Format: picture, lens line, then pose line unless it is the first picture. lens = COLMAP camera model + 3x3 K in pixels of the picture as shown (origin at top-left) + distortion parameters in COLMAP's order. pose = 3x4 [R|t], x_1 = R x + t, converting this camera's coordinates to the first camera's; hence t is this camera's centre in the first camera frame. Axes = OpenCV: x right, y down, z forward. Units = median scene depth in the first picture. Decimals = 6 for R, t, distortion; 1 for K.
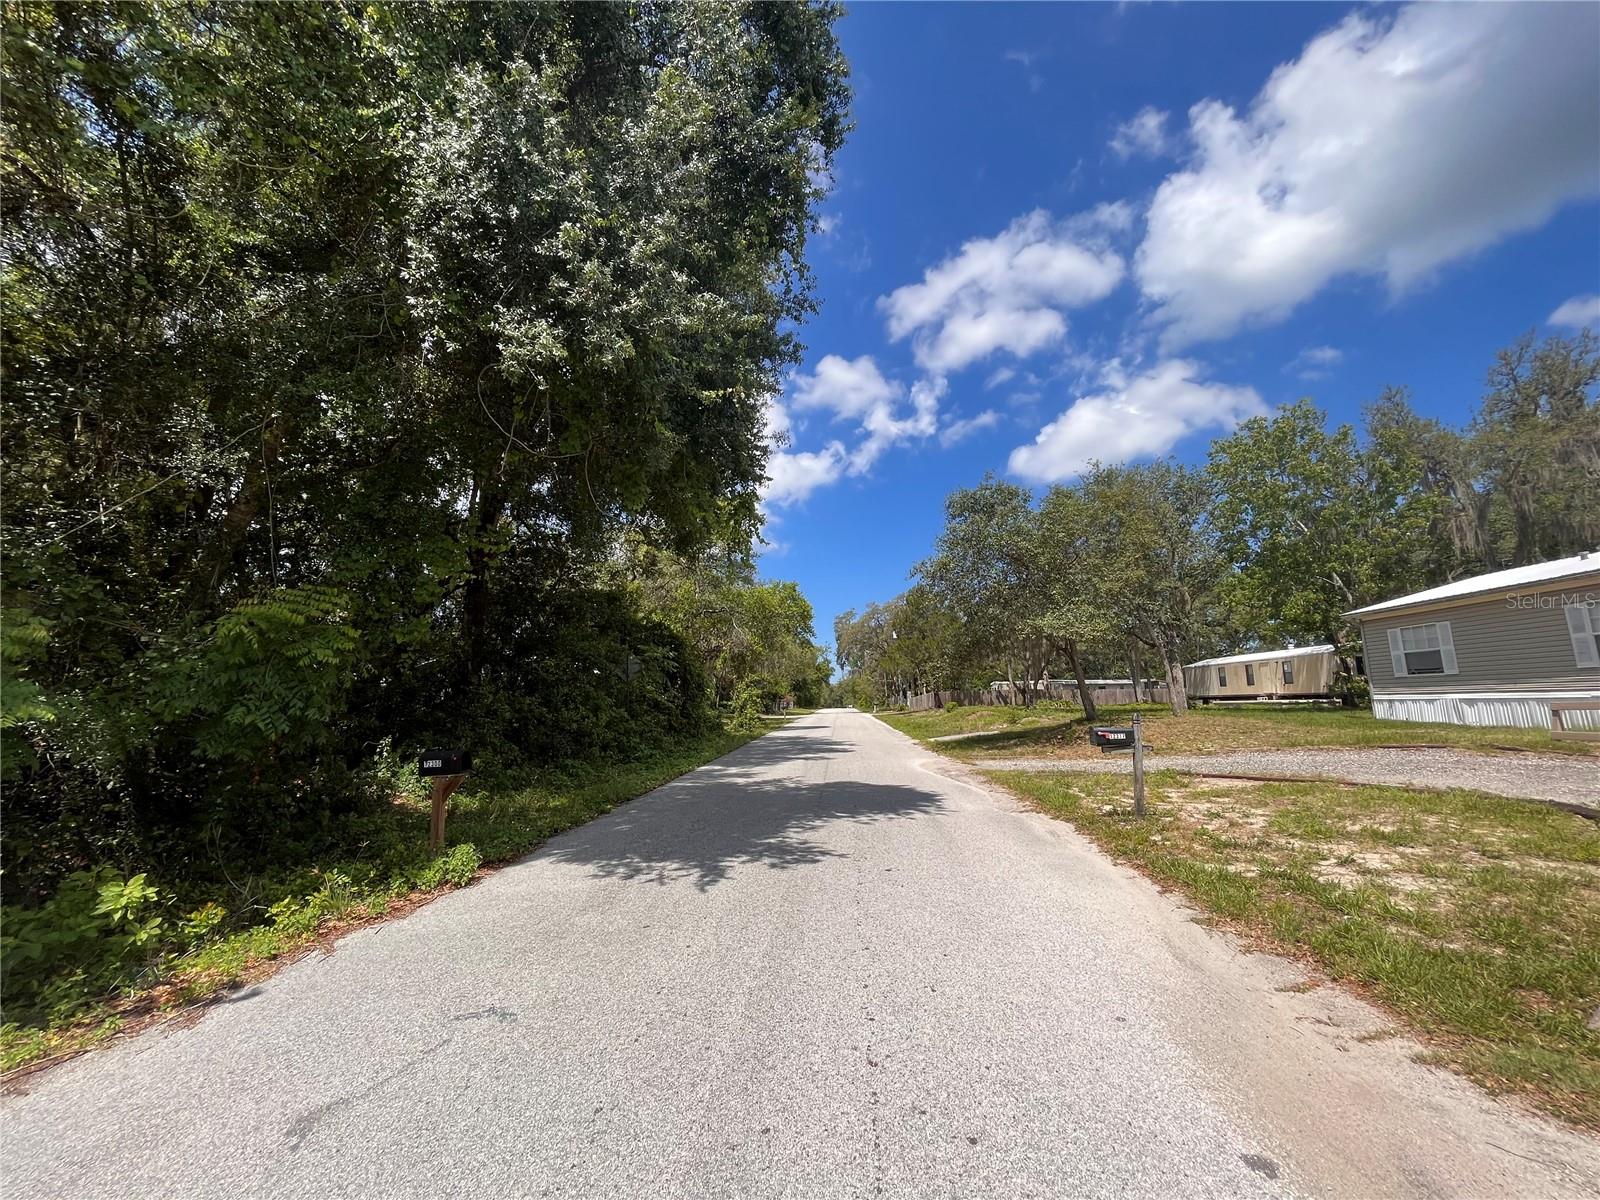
lens RADIAL K [[642.9, 0, 796.3], [0, 642.9, 592.3], [0, 0, 1]] dist [-0.003326, 0.000400]
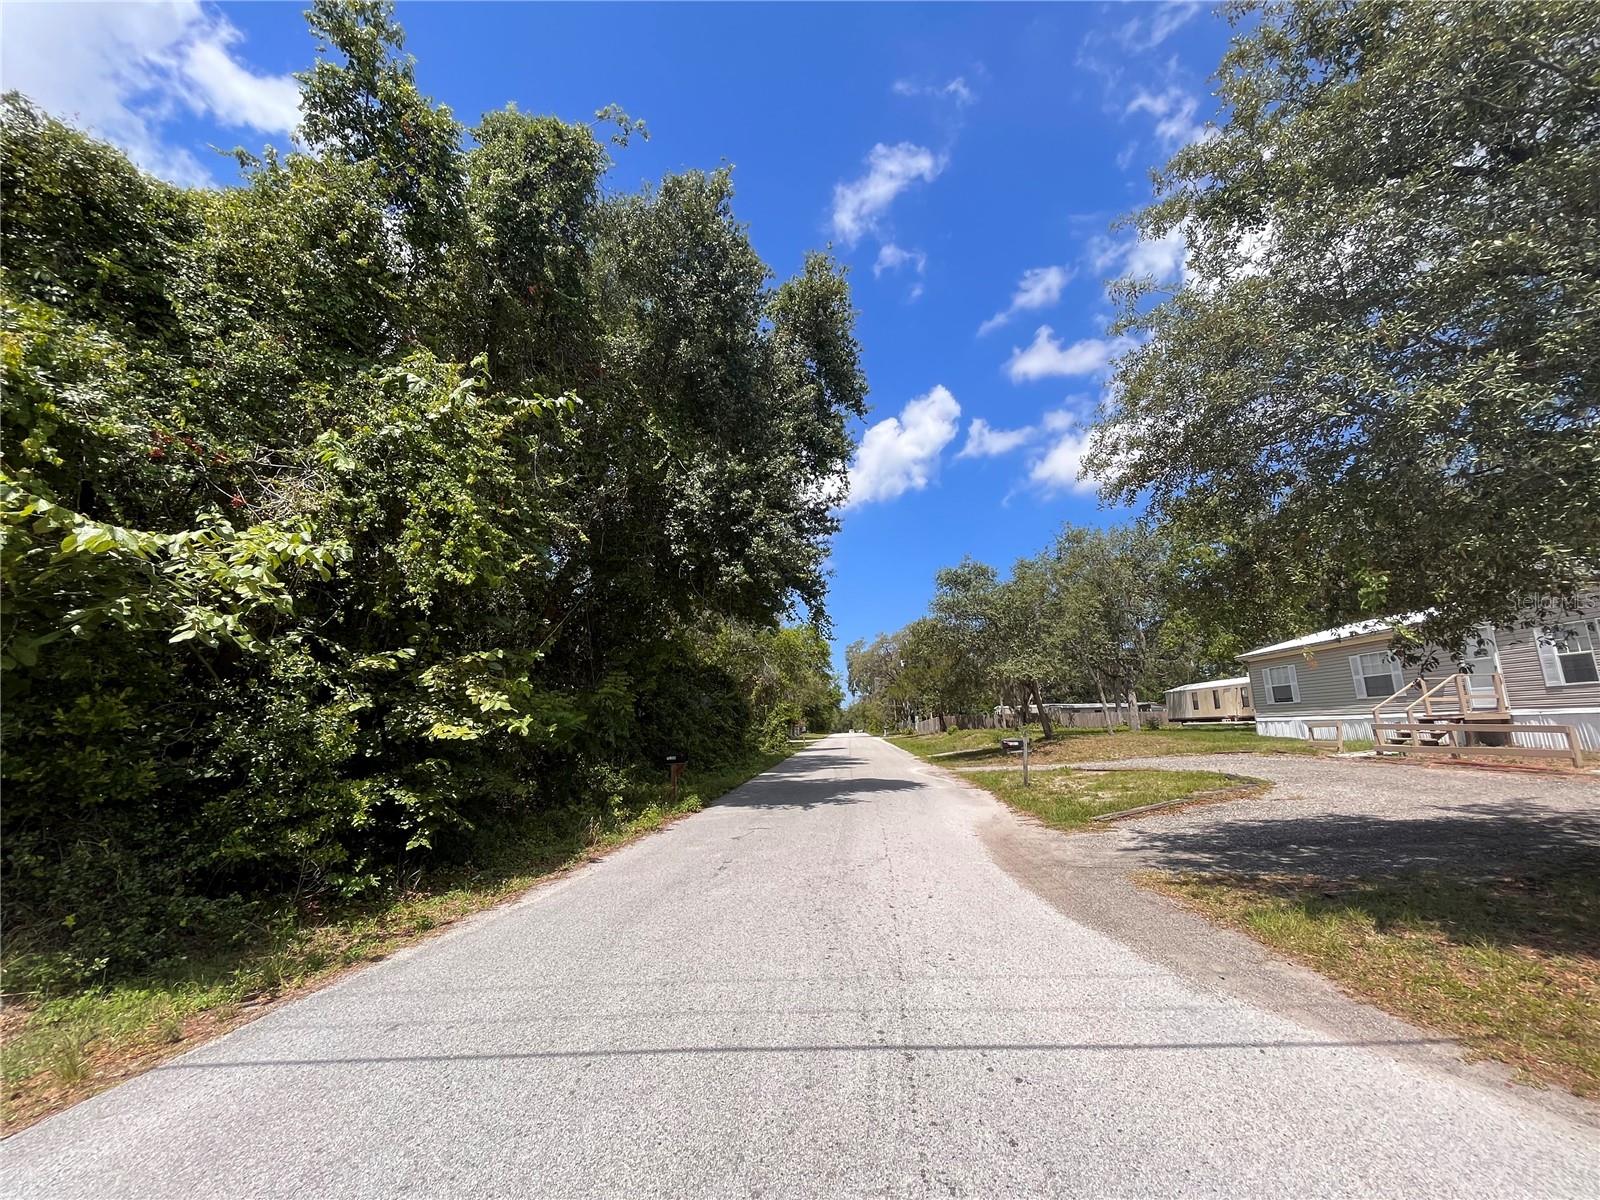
lens RADIAL K [[642.9, 0, 795.0], [0, 642.9, 602.4], [0, 0, 1]] dist [-0.003326, 0.000400]
pose [[0.999825, -0.011888, -0.014467, -0.021898], [0.011558, 0.999676, -0.022676, -0.031538], [0.014732, 0.022505, 0.999638, -0.185138]]
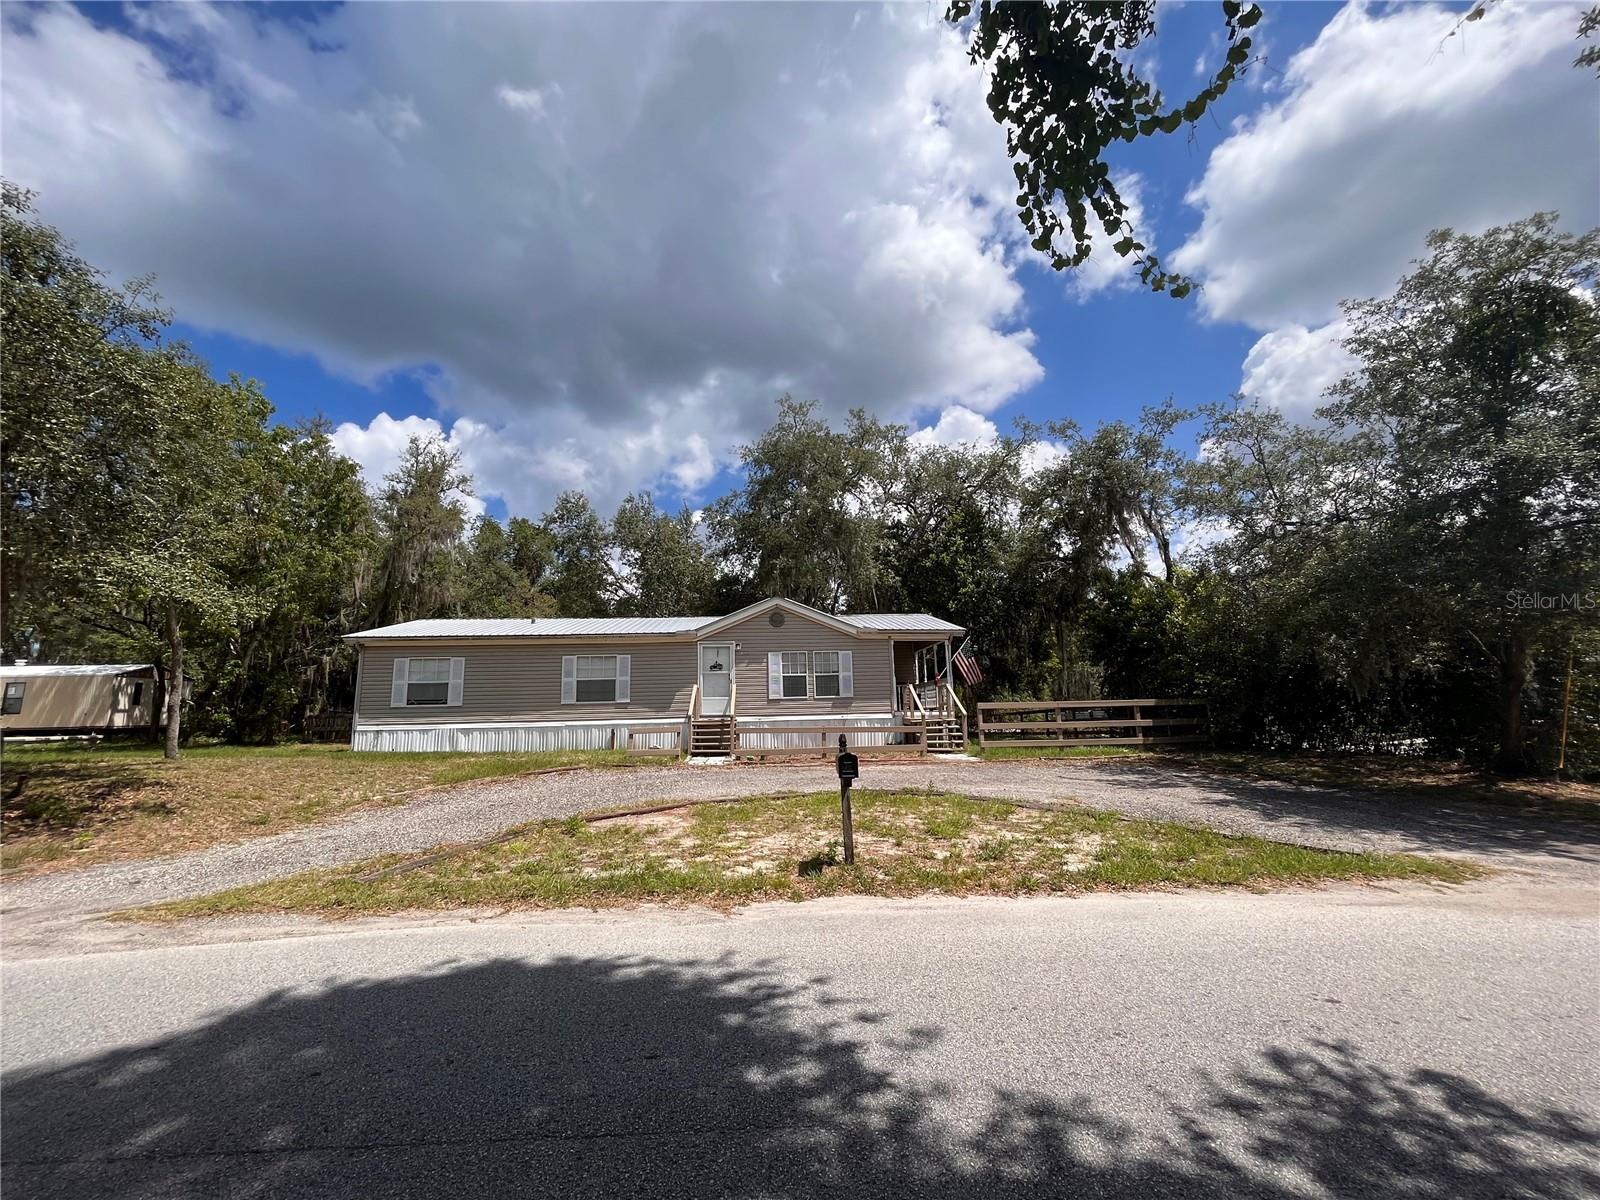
lens RADIAL K [[642.9, 0, 796.4], [0, 642.9, 600.2], [0, 0, 1]] dist [-0.003326, 0.000400]
pose [[-0.127477, 0.195360, 0.972411, -0.064916], [-0.148578, 0.965586, -0.213467, 0.044845], [-0.980650, -0.171691, -0.094063, 0.250683]]
